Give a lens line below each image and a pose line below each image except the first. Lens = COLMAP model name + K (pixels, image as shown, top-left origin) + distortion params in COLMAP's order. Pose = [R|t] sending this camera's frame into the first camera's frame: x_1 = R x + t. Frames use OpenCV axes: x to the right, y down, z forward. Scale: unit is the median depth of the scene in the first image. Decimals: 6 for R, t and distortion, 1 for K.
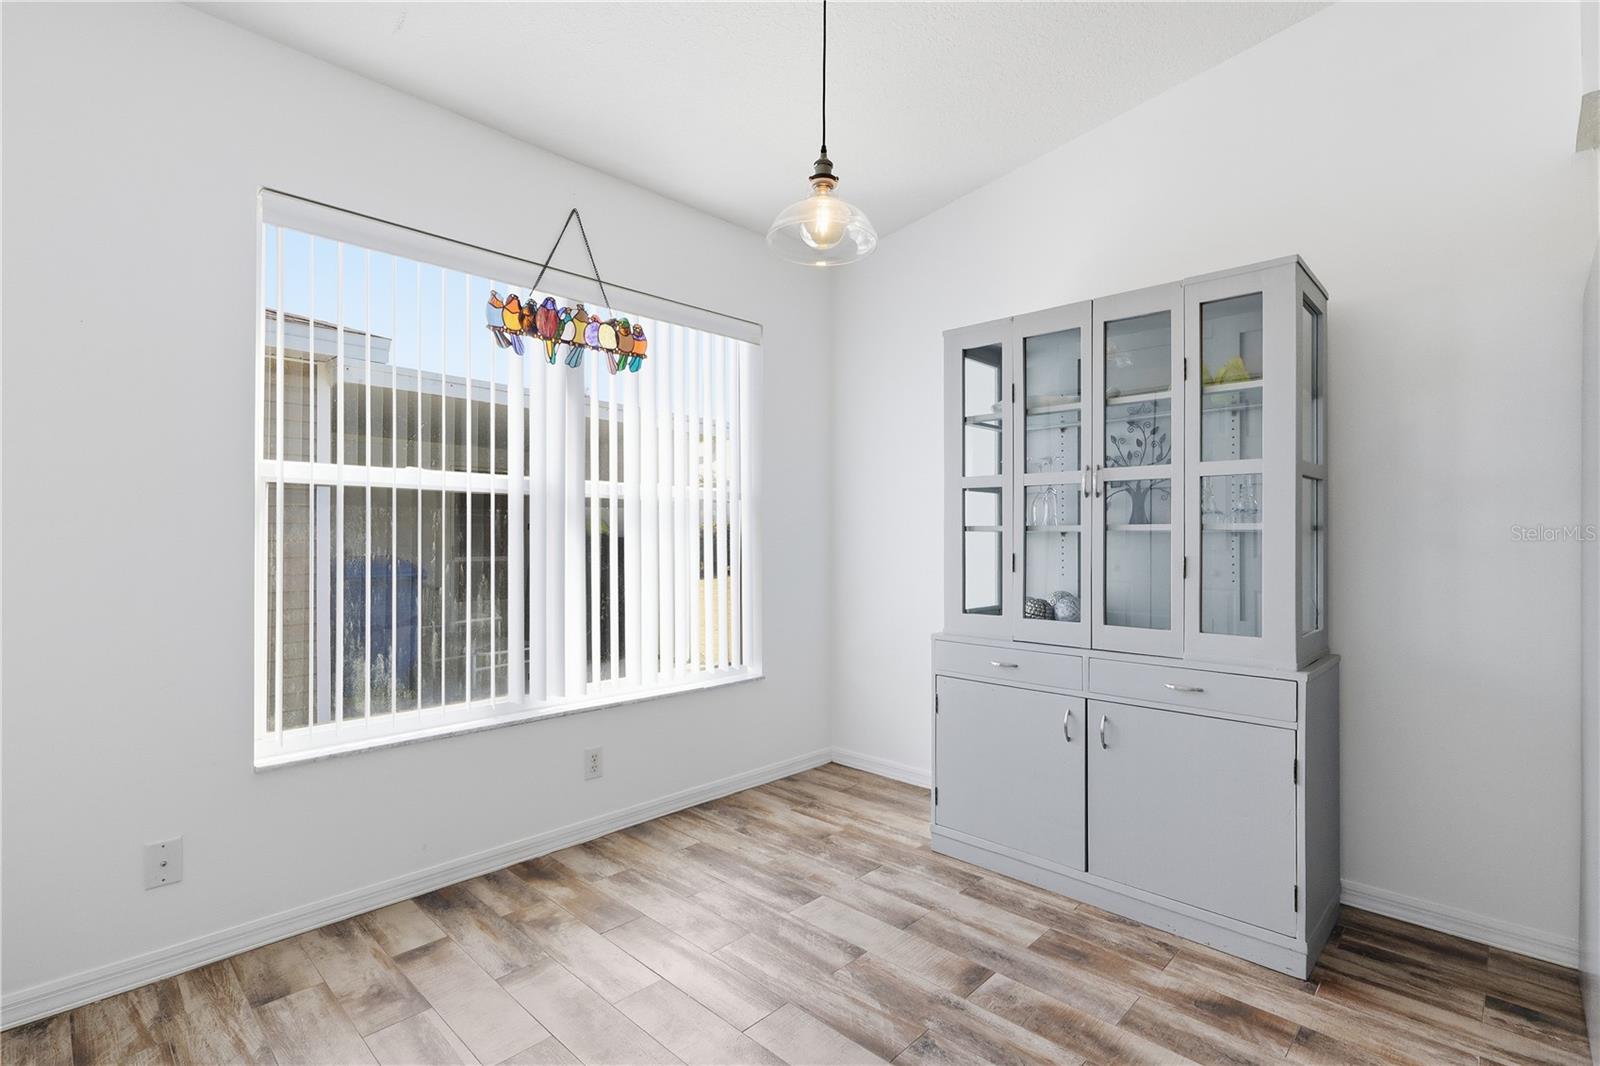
lens RADIAL K [[750.6, 0, 814.3], [0, 750.6, 537.2], [0, 0, 1]] dist [-0.002364, 0.000454]
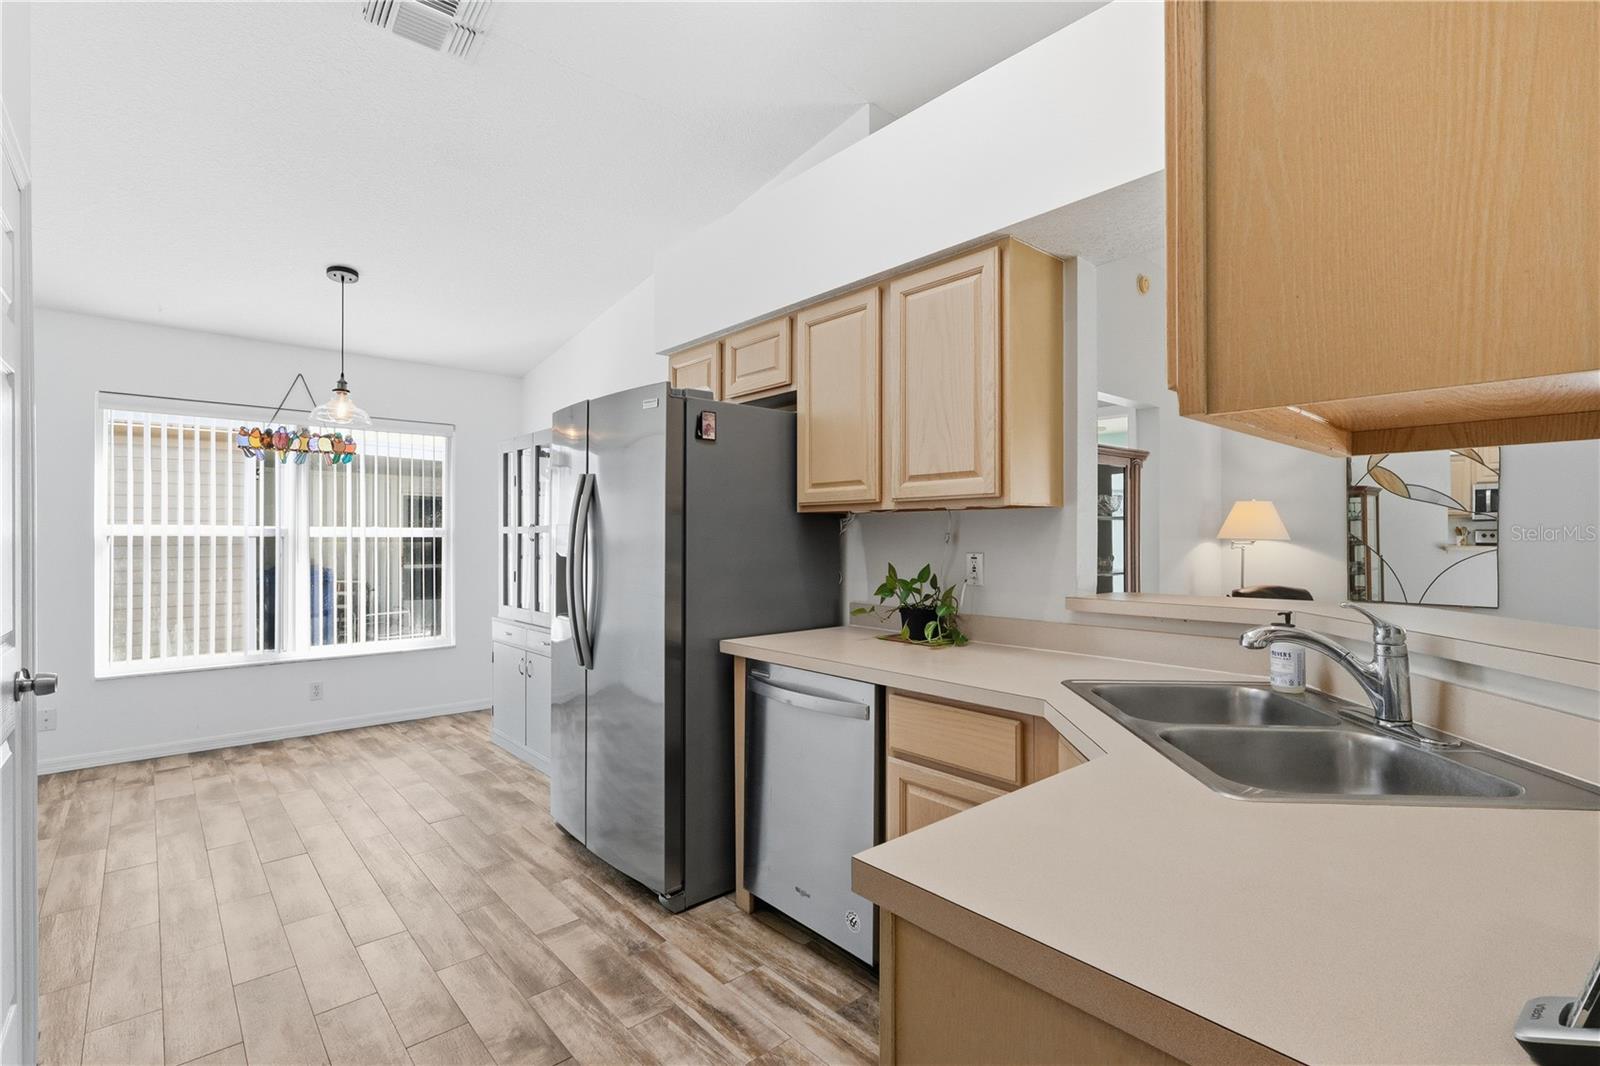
lens RADIAL K [[750.6, 0, 824.4], [0, 750.6, 541.8], [0, 0, 1]] dist [-0.002364, 0.000454]
pose [[0.997178, 0.000497, -0.075076, 1.310373], [-0.000408, 0.999999, 0.001212, -0.060291], [0.075076, -0.001178, 0.997177, -0.832189]]
